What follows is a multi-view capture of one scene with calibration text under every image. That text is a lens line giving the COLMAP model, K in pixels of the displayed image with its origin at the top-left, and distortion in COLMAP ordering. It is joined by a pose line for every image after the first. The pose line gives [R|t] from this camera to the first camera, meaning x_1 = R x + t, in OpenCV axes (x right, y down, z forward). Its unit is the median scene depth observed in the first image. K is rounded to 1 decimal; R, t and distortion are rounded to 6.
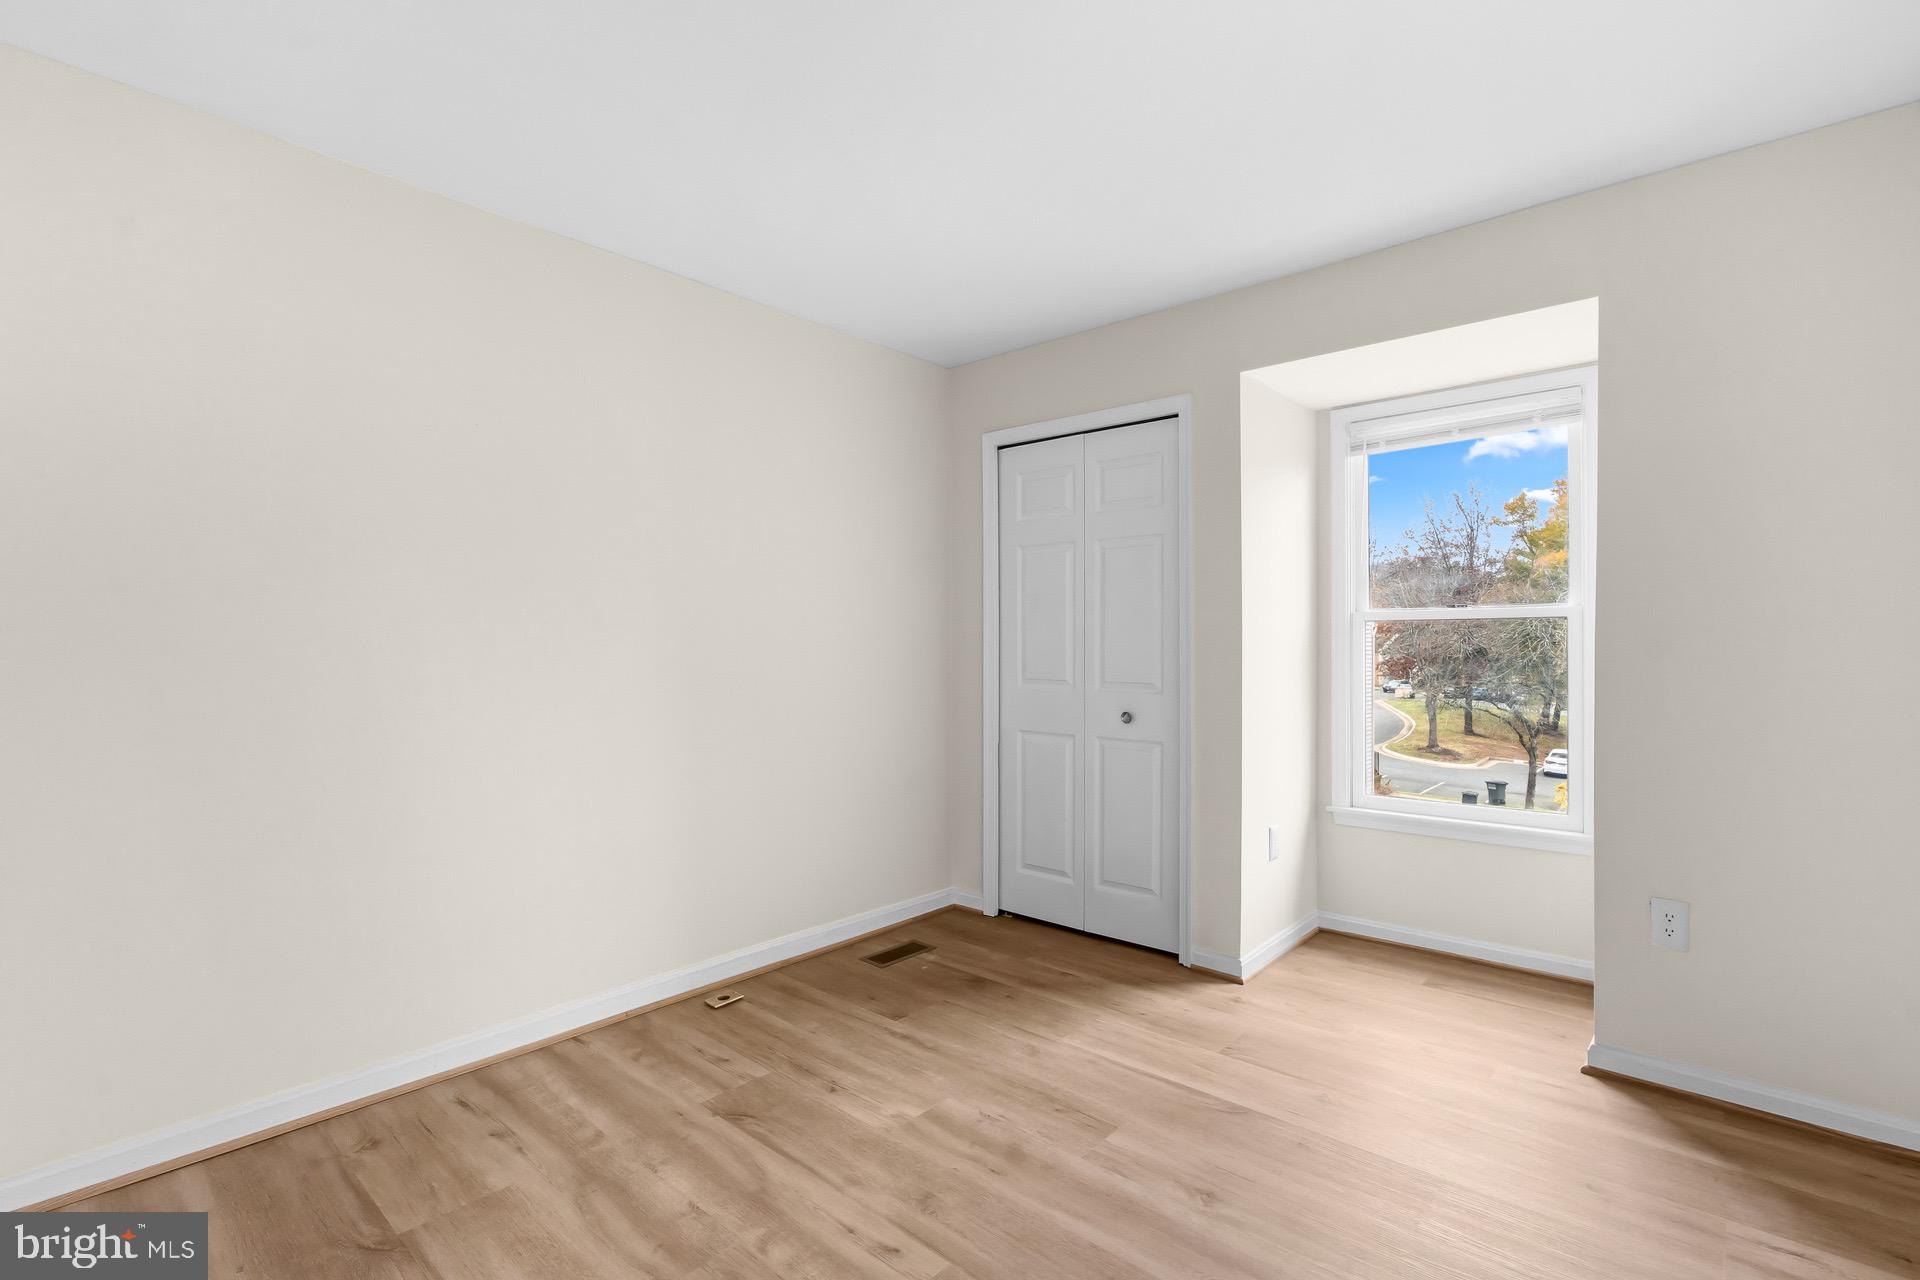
lens RADIAL K [[890.4, 0, 956.5], [0, 890.4, 635.5], [0, 0, 1]] dist [-0.056786, 0.021367]
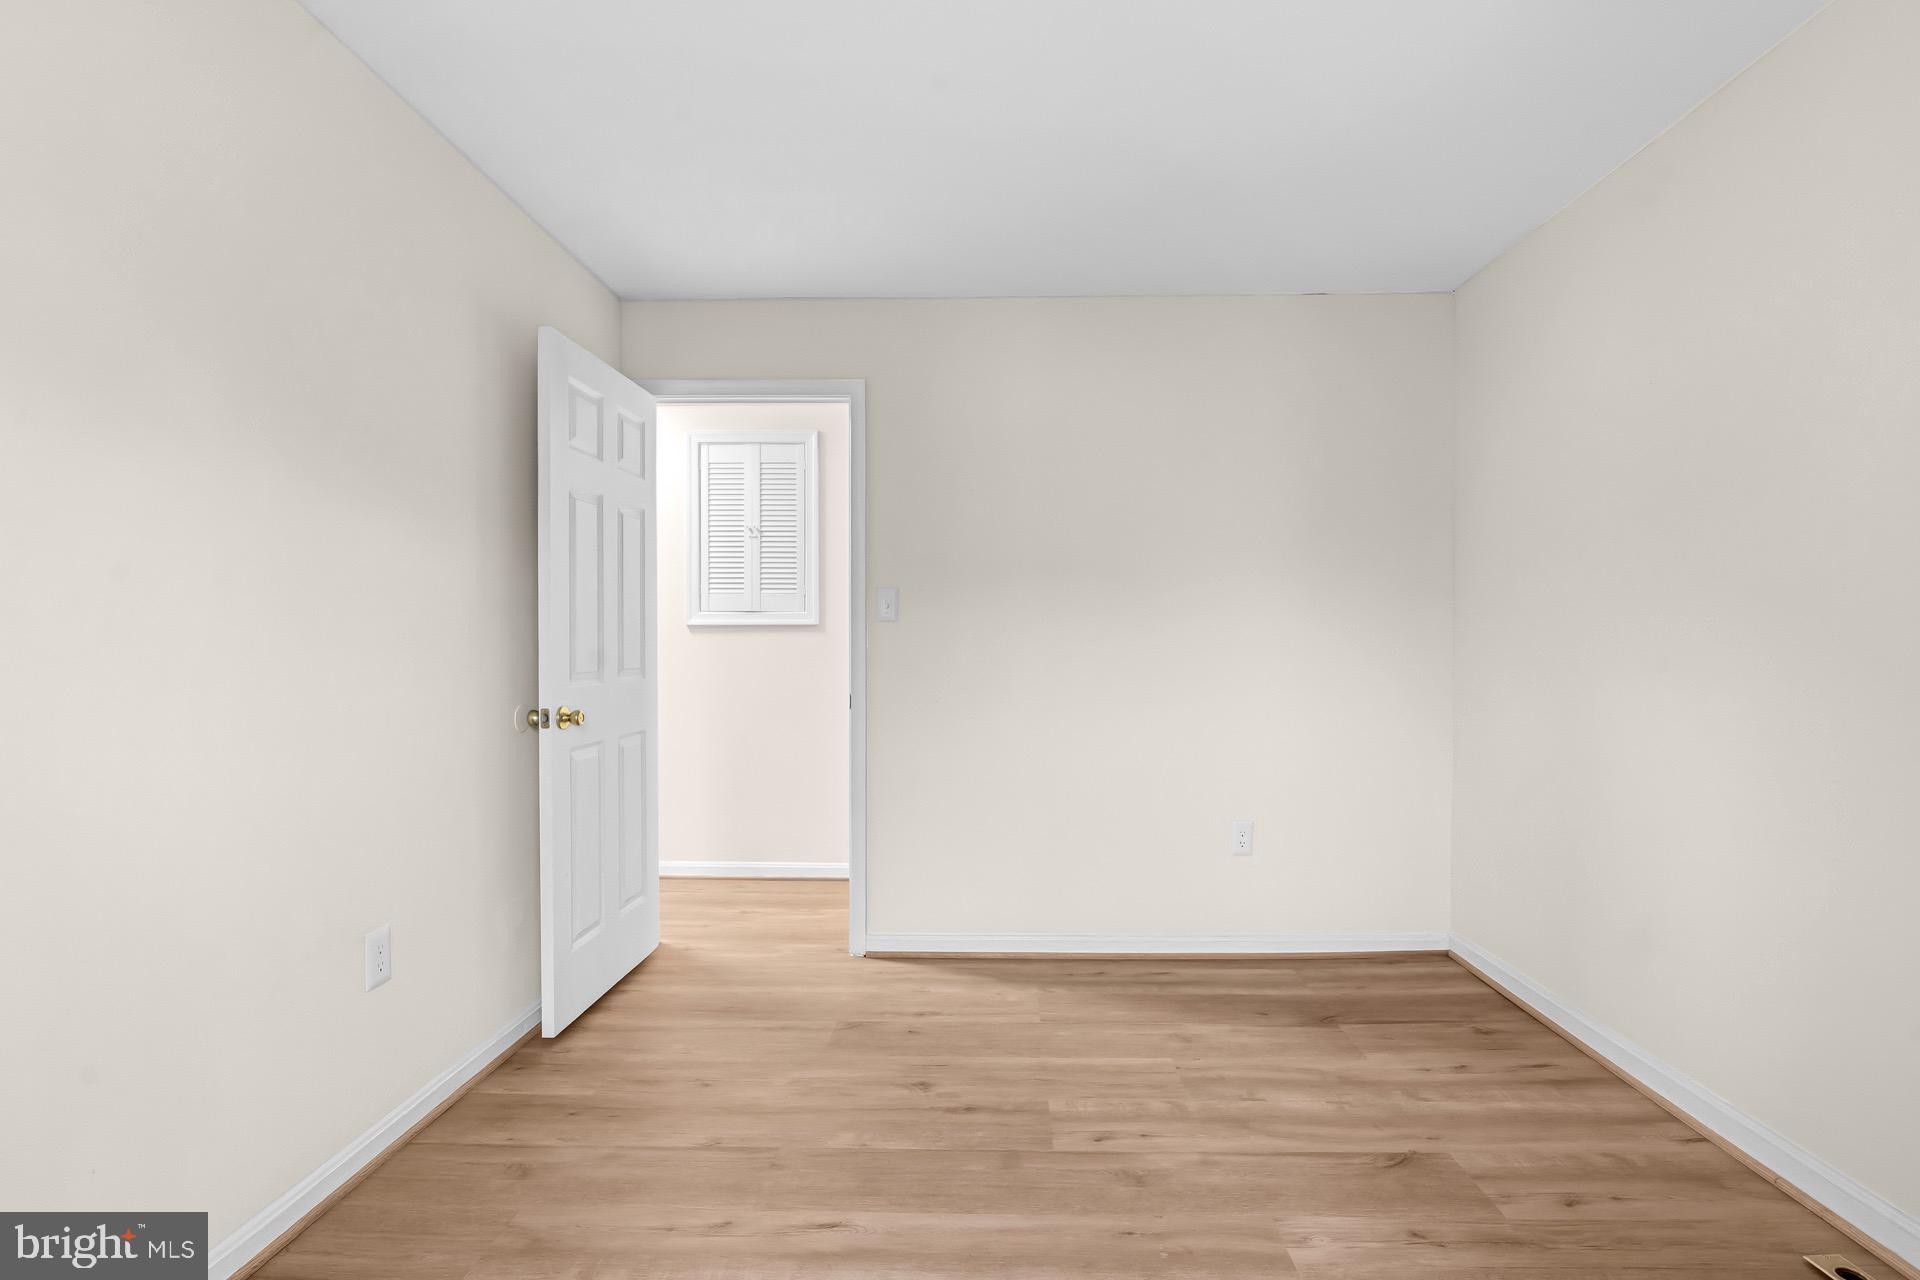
lens RADIAL K [[890.4, 0, 956.5], [0, 890.4, 635.5], [0, 0, 1]] dist [-0.056786, 0.021367]
pose [[-0.772920, -0.000286, -0.634503, 0.662757], [0.003551, 0.999982, -0.004777, 0.032988], [0.634493, -0.005946, -0.772906, 1.452189]]
